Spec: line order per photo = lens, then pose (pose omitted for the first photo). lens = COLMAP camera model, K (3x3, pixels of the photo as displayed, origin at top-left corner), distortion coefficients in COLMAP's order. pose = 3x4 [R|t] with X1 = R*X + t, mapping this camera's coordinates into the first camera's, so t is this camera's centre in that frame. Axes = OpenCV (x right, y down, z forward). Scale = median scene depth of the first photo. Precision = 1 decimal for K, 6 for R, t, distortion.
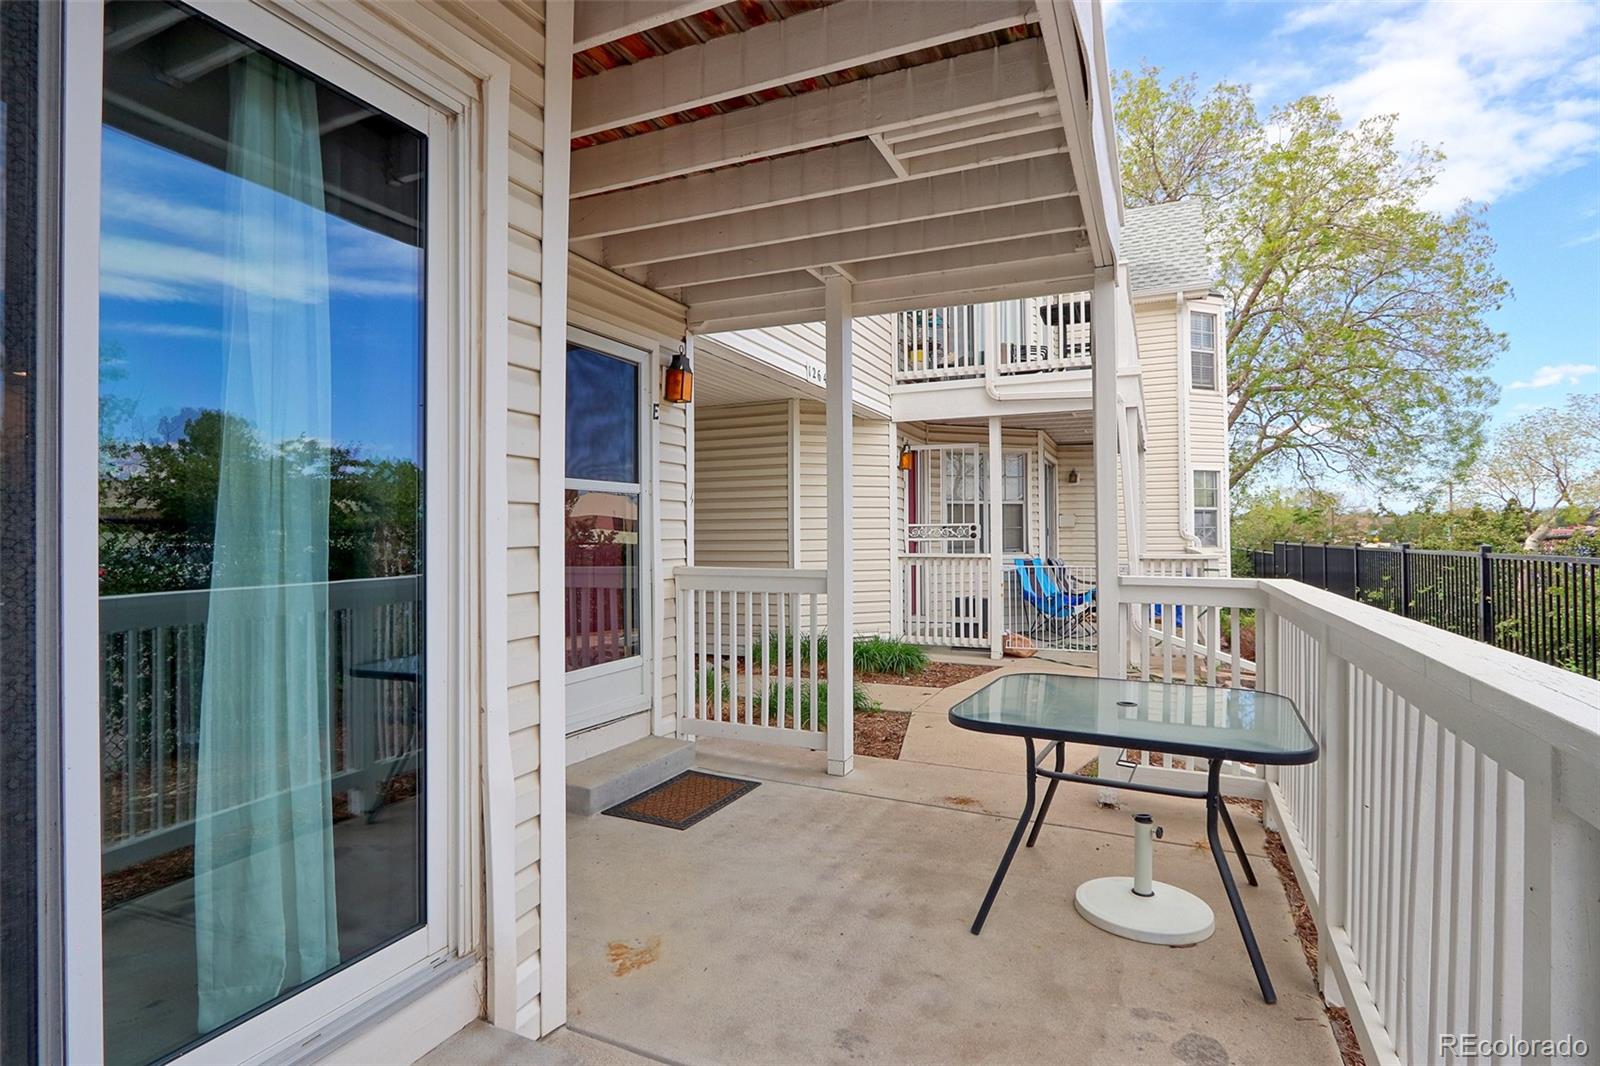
lens RADIAL K [[819.4, 0, 796.2], [0, 819.4, 534.3], [0, 0, 1]] dist [-0.002387, -0.000344]
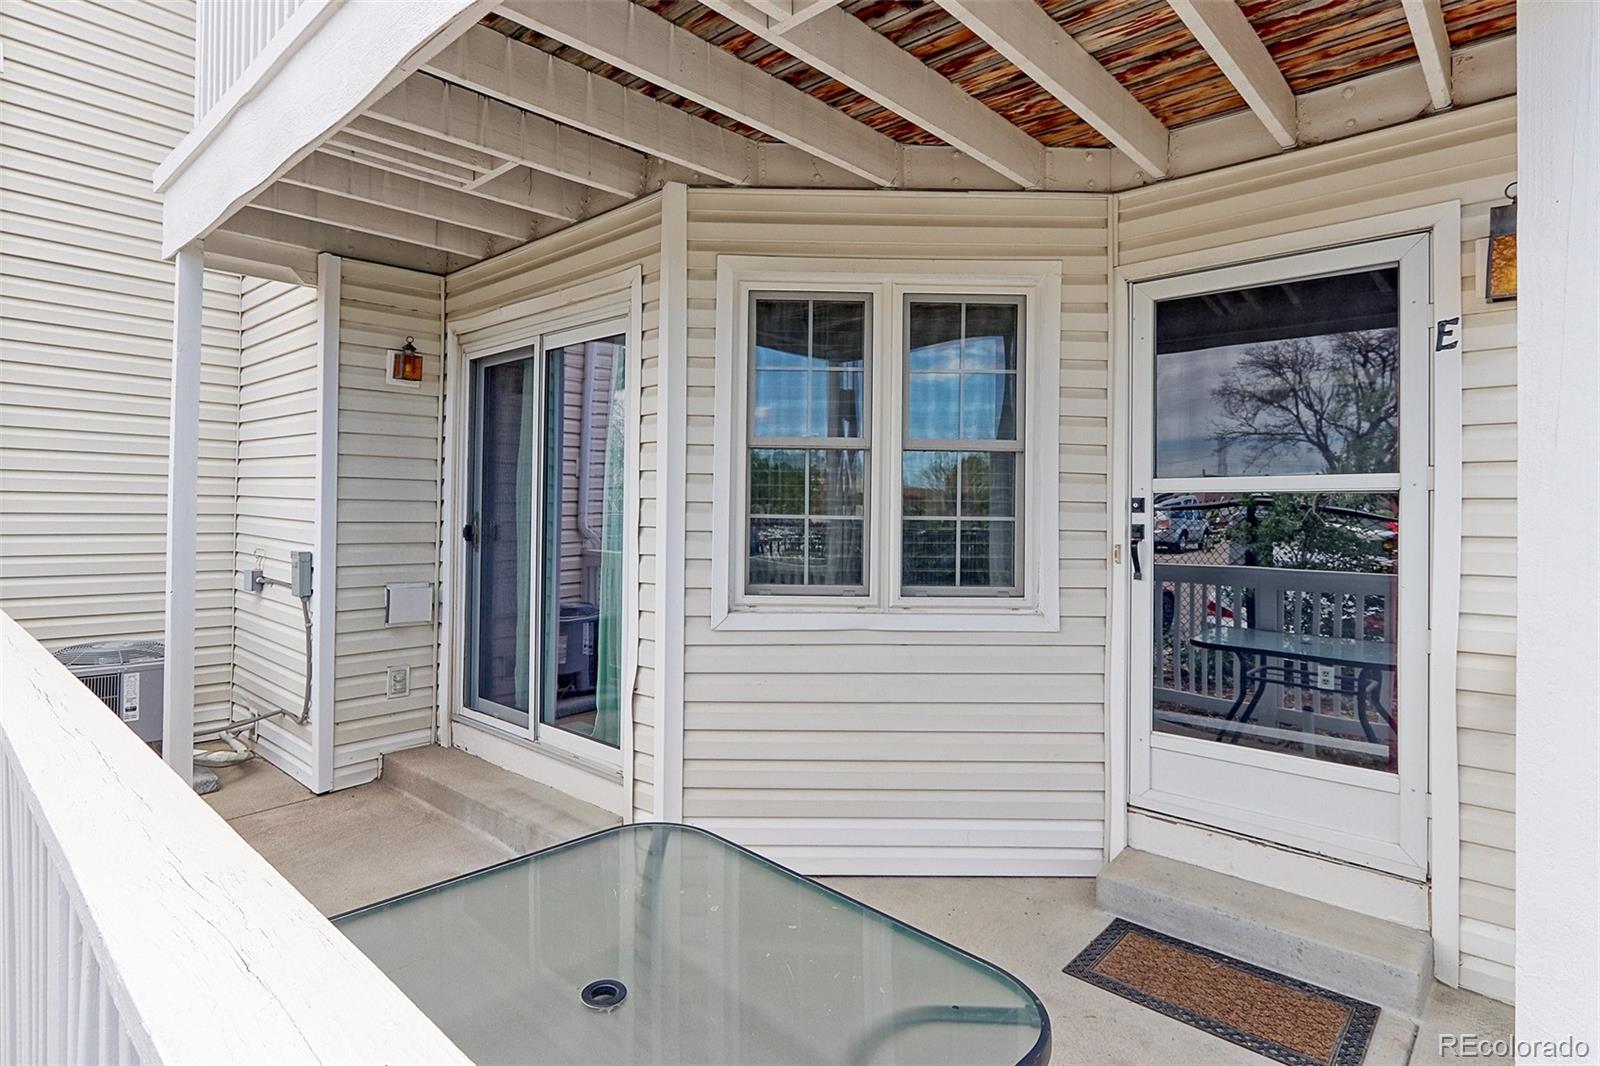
lens RADIAL K [[819.4, 0, 799.8], [0, 819.4, 529.7], [0, 0, 1]] dist [-0.002387, -0.000344]
pose [[-0.318985, -0.005023, -0.947746, 0.513548], [-0.003853, 0.999985, -0.004003, -0.019337], [0.947752, 0.002375, -0.319000, 0.834830]]
